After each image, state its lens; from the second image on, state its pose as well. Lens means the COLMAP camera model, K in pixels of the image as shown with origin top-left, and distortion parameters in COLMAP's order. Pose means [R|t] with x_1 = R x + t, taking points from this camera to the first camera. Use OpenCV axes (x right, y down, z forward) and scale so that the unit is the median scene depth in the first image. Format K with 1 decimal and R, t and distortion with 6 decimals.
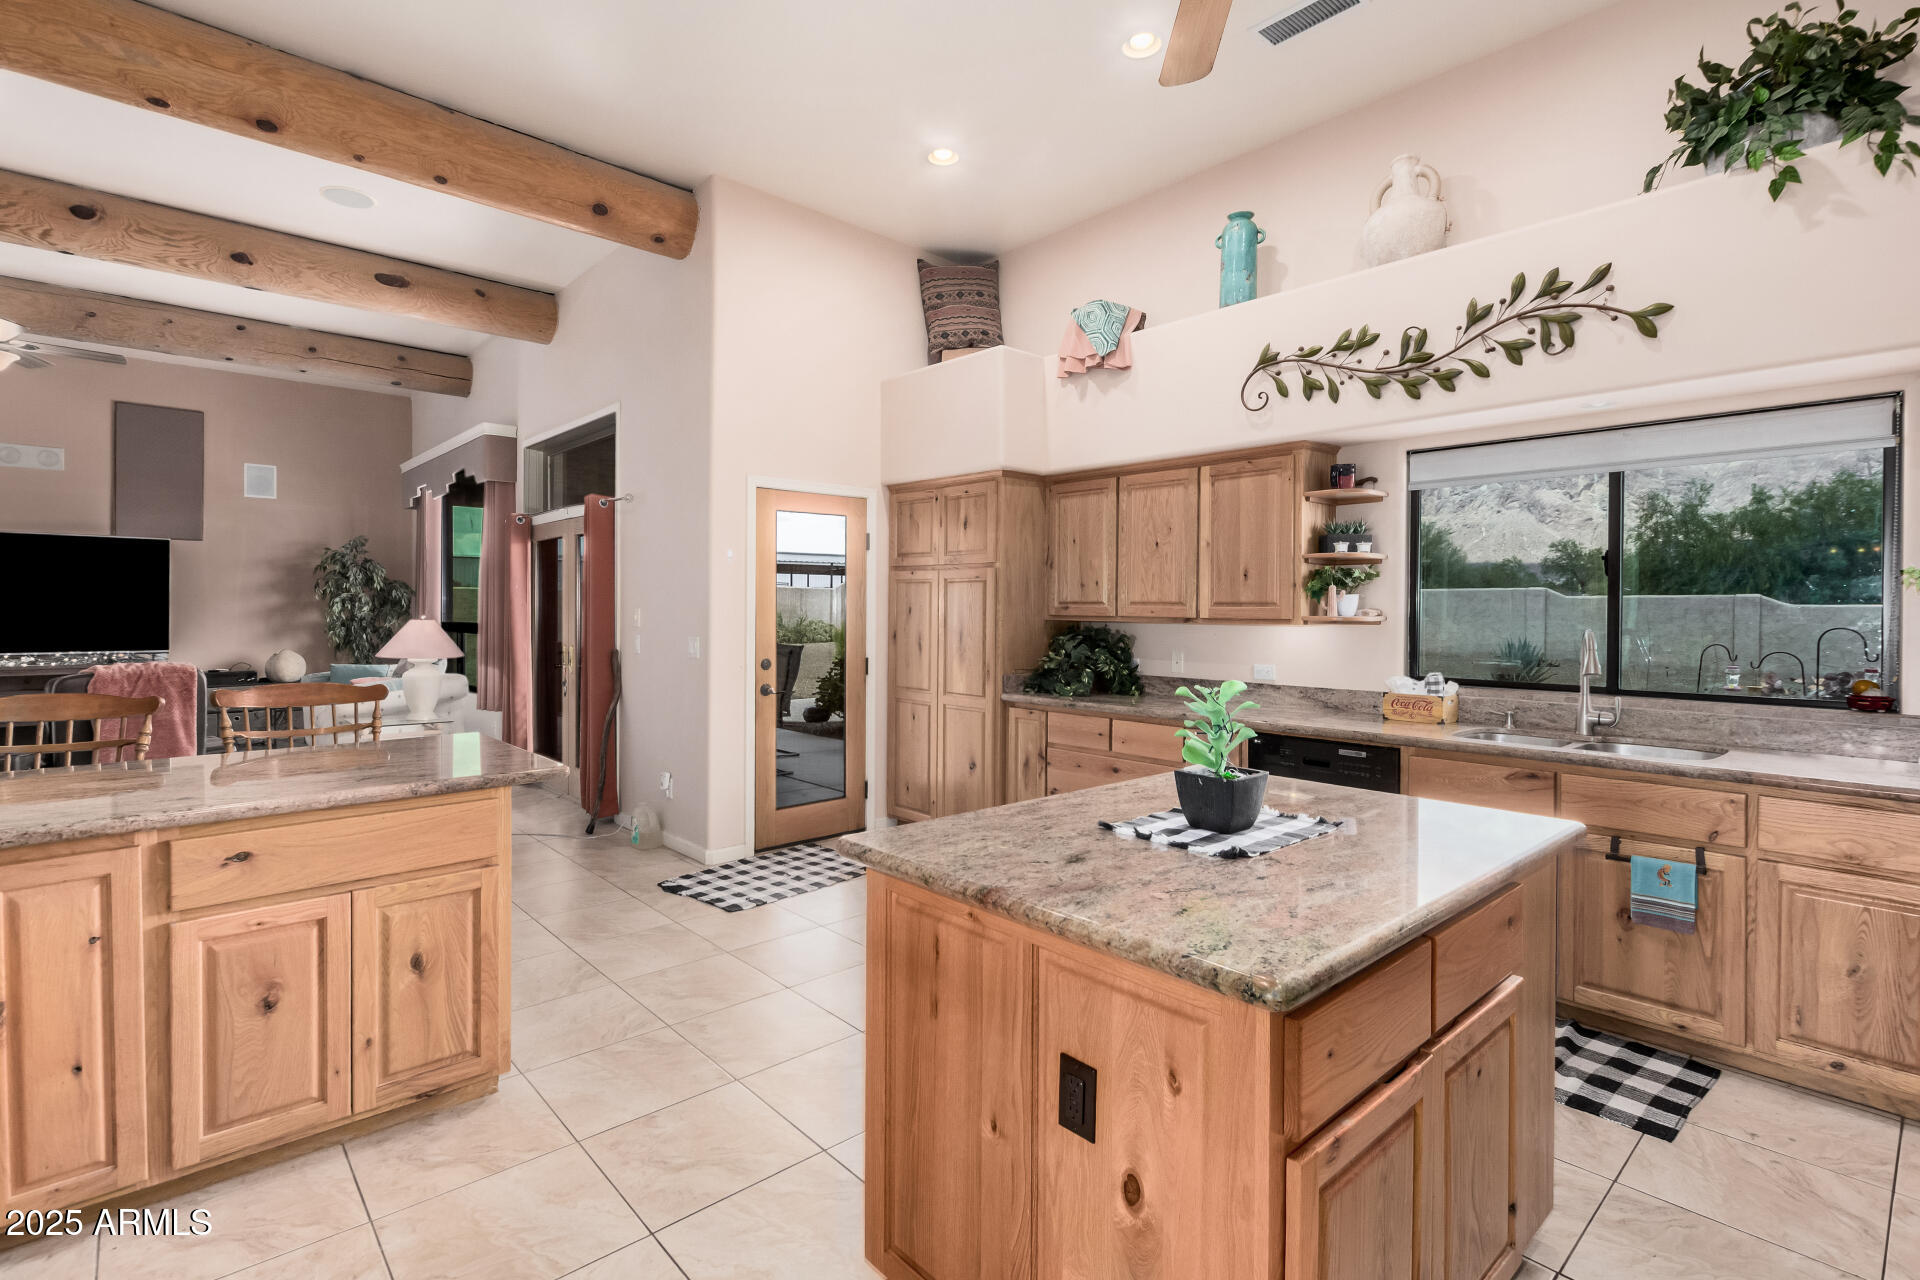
lens RADIAL K [[903.7, 0, 965.0], [0, 903.7, 621.5], [0, 0, 1]] dist [0.003218, -0.006731]
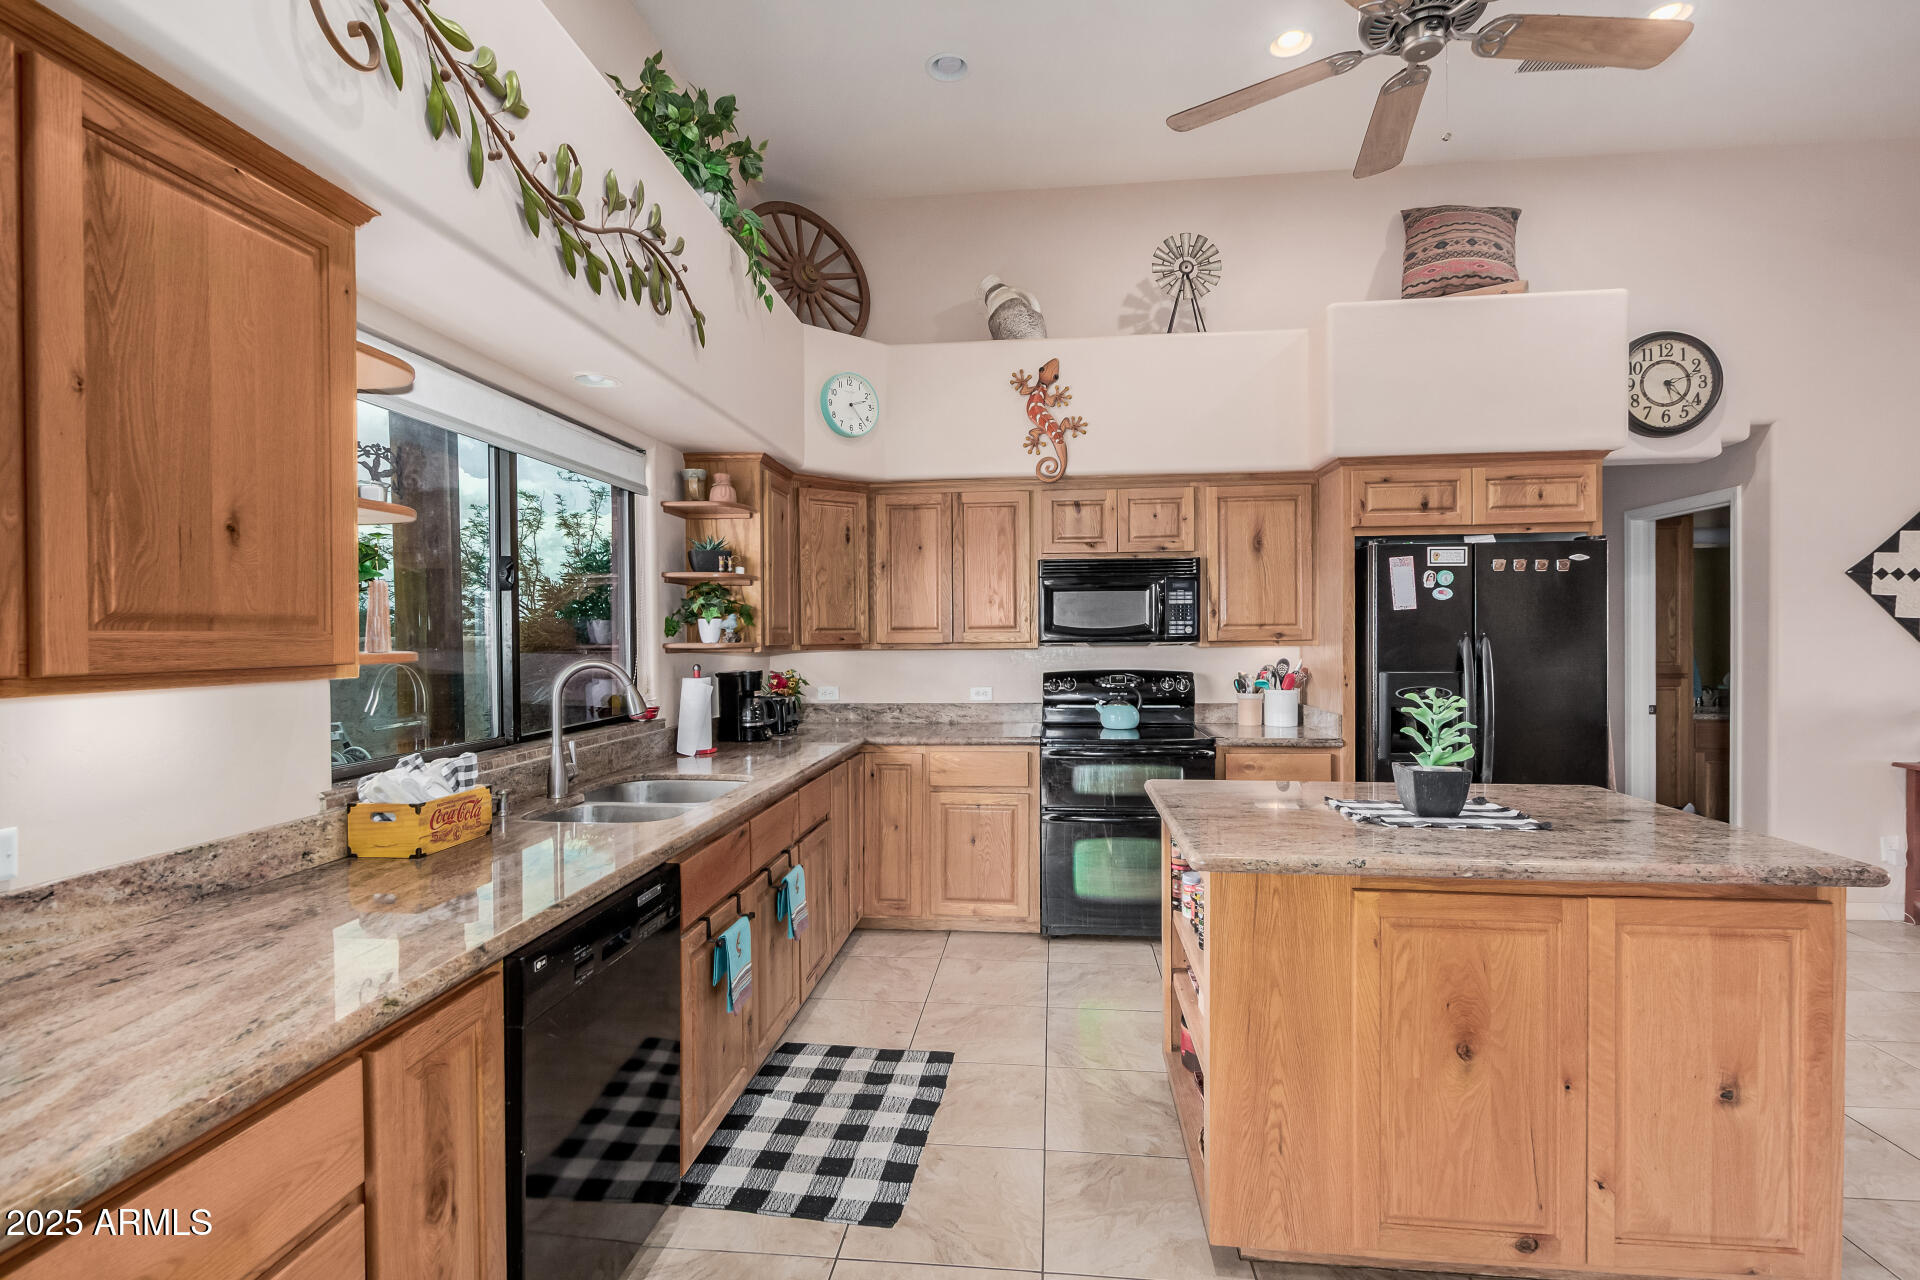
lens RADIAL K [[895.7, 0, 961.5], [0, 895.7, 630.1], [0, 0, 1]] dist [0.001767, -0.000363]
pose [[-0.667413, 0.000101, 0.744688, -0.093660], [0.014158, 0.999821, 0.012553, -0.017582], [-0.744553, 0.018922, -0.667295, 1.077221]]
